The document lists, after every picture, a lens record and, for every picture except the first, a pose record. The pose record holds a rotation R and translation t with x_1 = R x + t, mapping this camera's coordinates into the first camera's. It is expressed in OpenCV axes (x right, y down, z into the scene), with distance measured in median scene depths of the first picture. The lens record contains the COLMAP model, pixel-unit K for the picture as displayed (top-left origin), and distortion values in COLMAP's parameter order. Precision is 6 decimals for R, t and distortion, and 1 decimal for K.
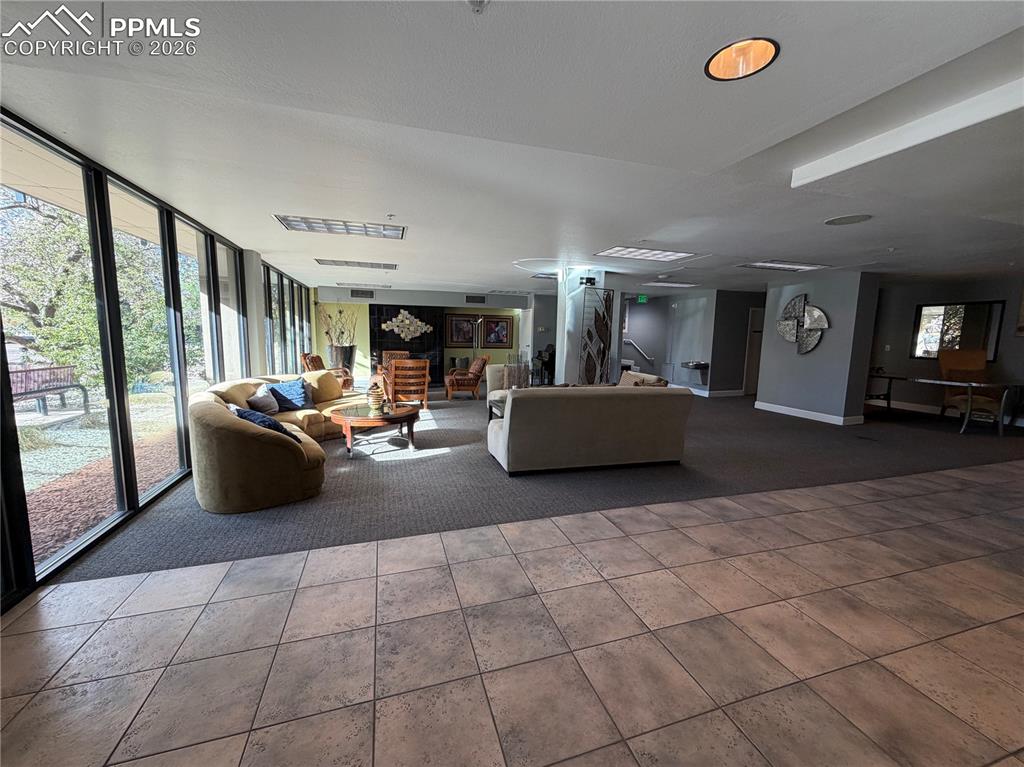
lens RADIAL K [[407.3, 0, 511.3], [0, 407.3, 385.3], [0, 0, 1]] dist [-0.000495, 0.001060]
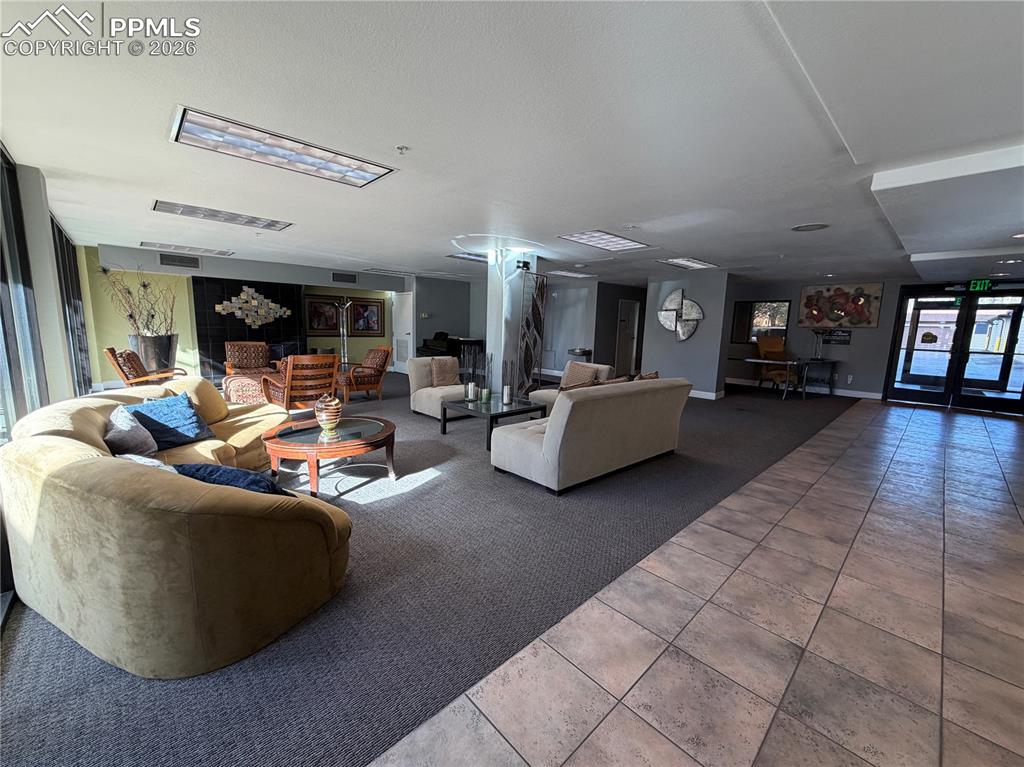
lens RADIAL K [[407.3, 0, 512.5], [0, 407.3, 385.0], [0, 0, 1]] dist [-0.000495, 0.001060]
pose [[0.900490, -0.057681, 0.431035, -0.252088], [0.043064, 0.998120, 0.043600, -0.024968], [-0.432740, -0.020699, 0.901281, 0.169379]]
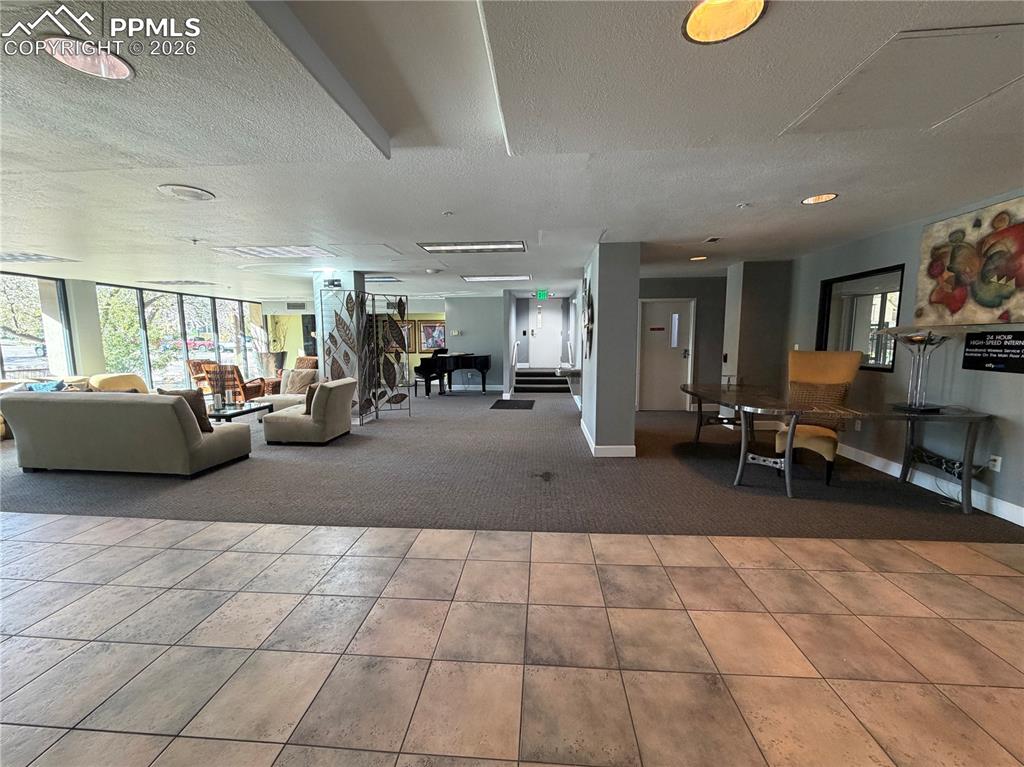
lens RADIAL K [[407.3, 0, 509.4], [0, 407.3, 384.4], [0, 0, 1]] dist [-0.000495, 0.001060]
pose [[0.930013, 0.019771, -0.366995, 0.938365], [-0.023916, 0.999691, -0.006750, -0.020986], [0.366749, 0.015055, 0.930198, 0.266347]]
